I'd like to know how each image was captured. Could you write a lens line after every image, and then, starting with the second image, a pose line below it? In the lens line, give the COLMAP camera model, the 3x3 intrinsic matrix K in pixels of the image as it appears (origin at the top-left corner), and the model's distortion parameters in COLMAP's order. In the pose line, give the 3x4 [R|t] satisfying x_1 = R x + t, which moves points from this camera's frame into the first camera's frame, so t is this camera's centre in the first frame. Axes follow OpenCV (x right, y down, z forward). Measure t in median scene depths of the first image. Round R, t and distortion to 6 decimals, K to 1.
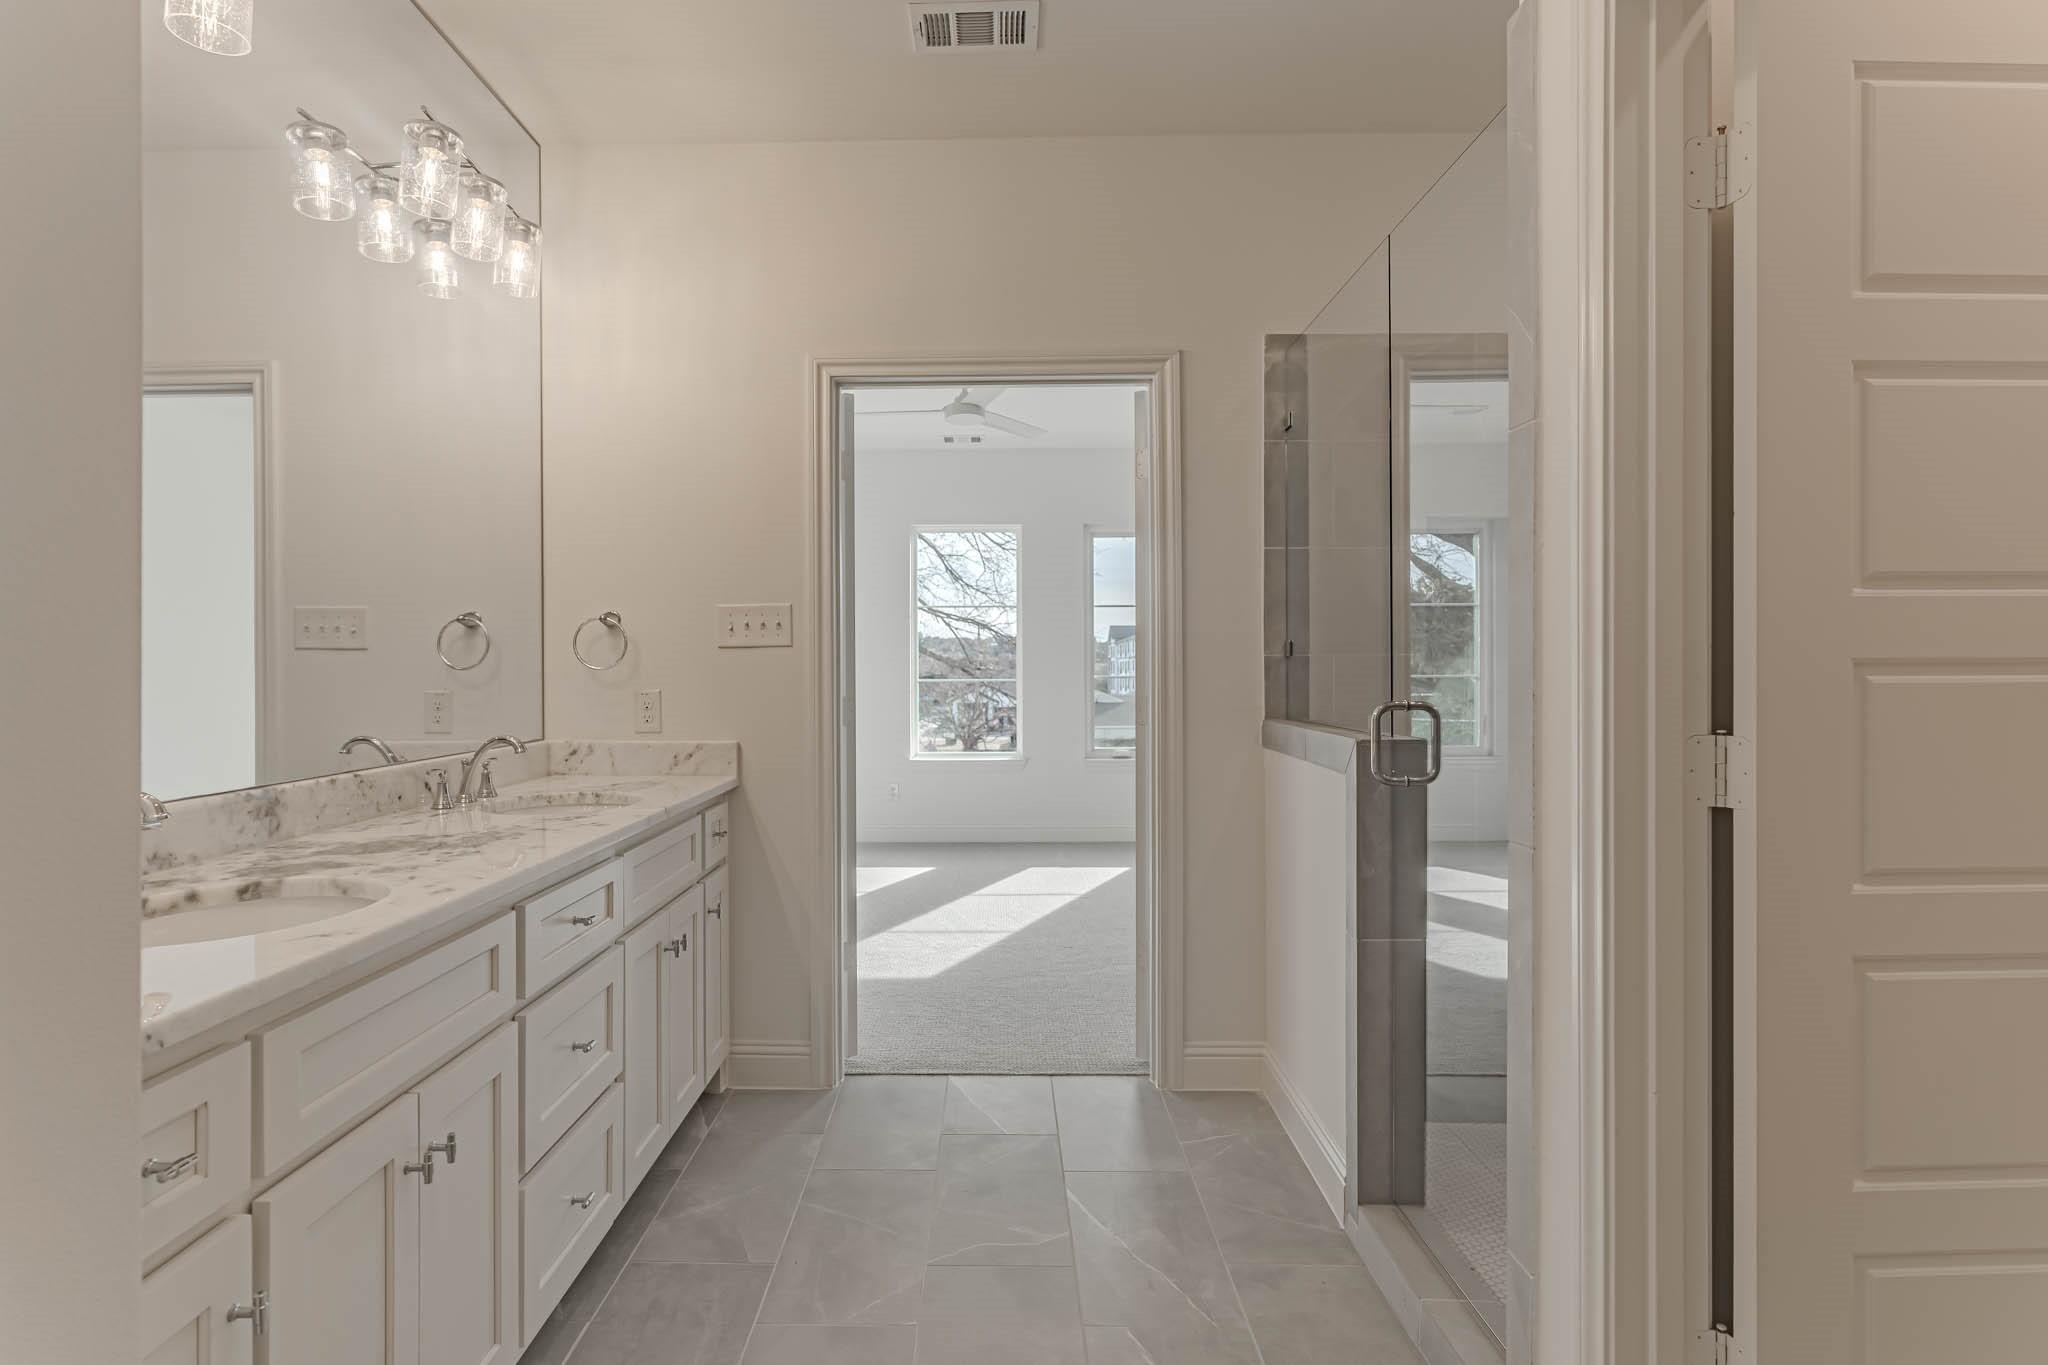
lens RADIAL K [[1069.8, 0, 1019.2], [0, 1069.8, 674.9], [0, 0, 1]] dist [0.003228, 0.001098]
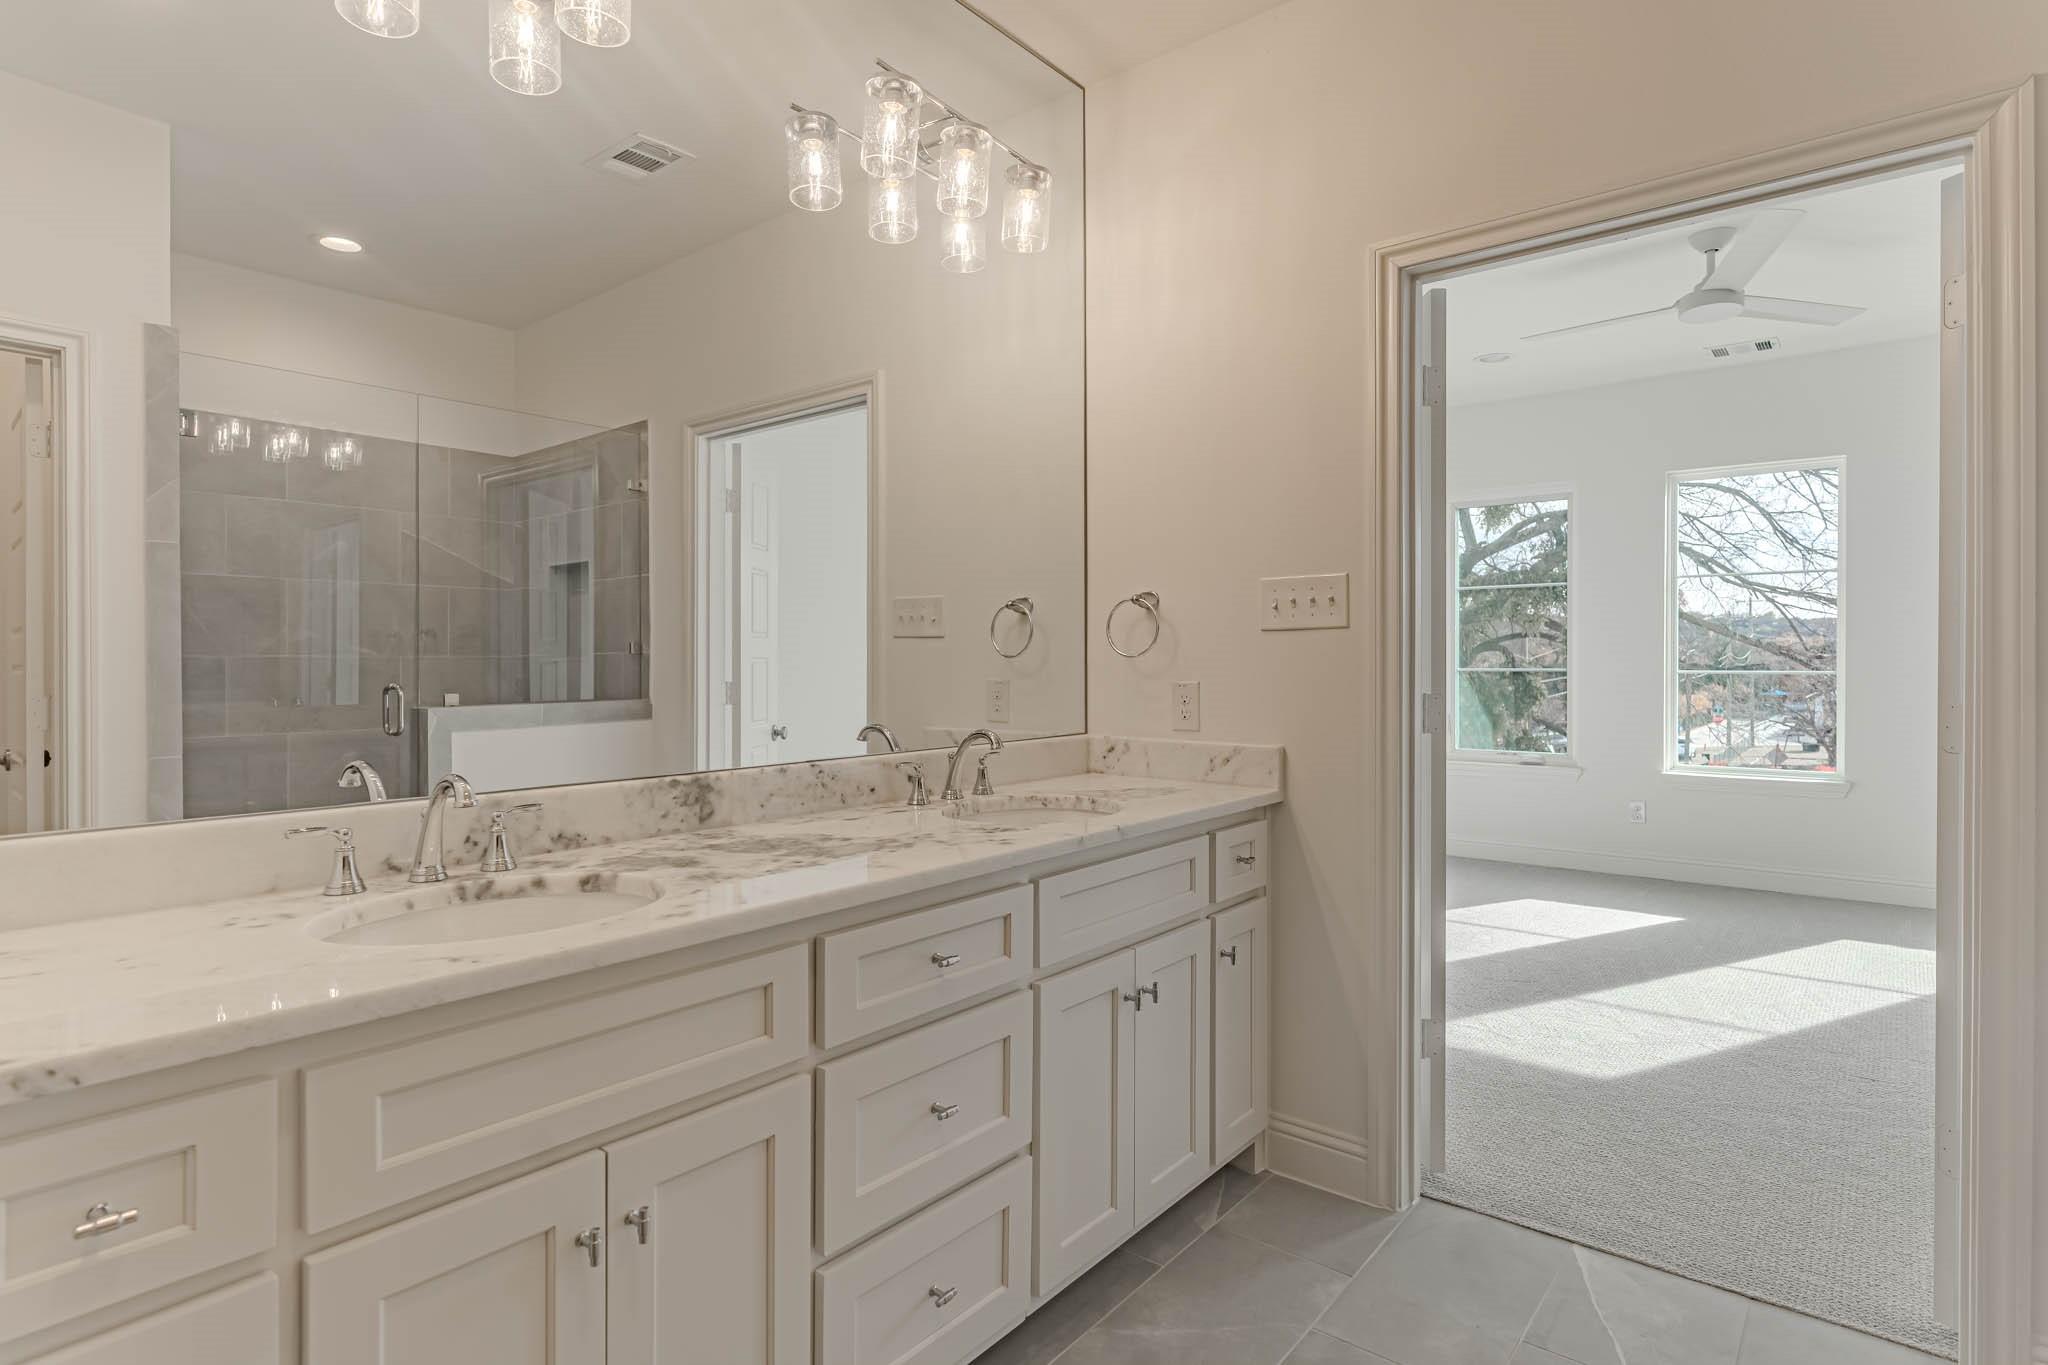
lens RADIAL K [[1069.8, 0, 1062.5], [0, 1069.8, 669.5], [0, 0, 1]] dist [0.003228, 0.001098]
pose [[0.773358, 0.006382, -0.633937, 0.124435], [-0.003165, 0.999976, 0.006206, -0.000242], [0.633961, -0.002793, 0.773360, 0.275094]]
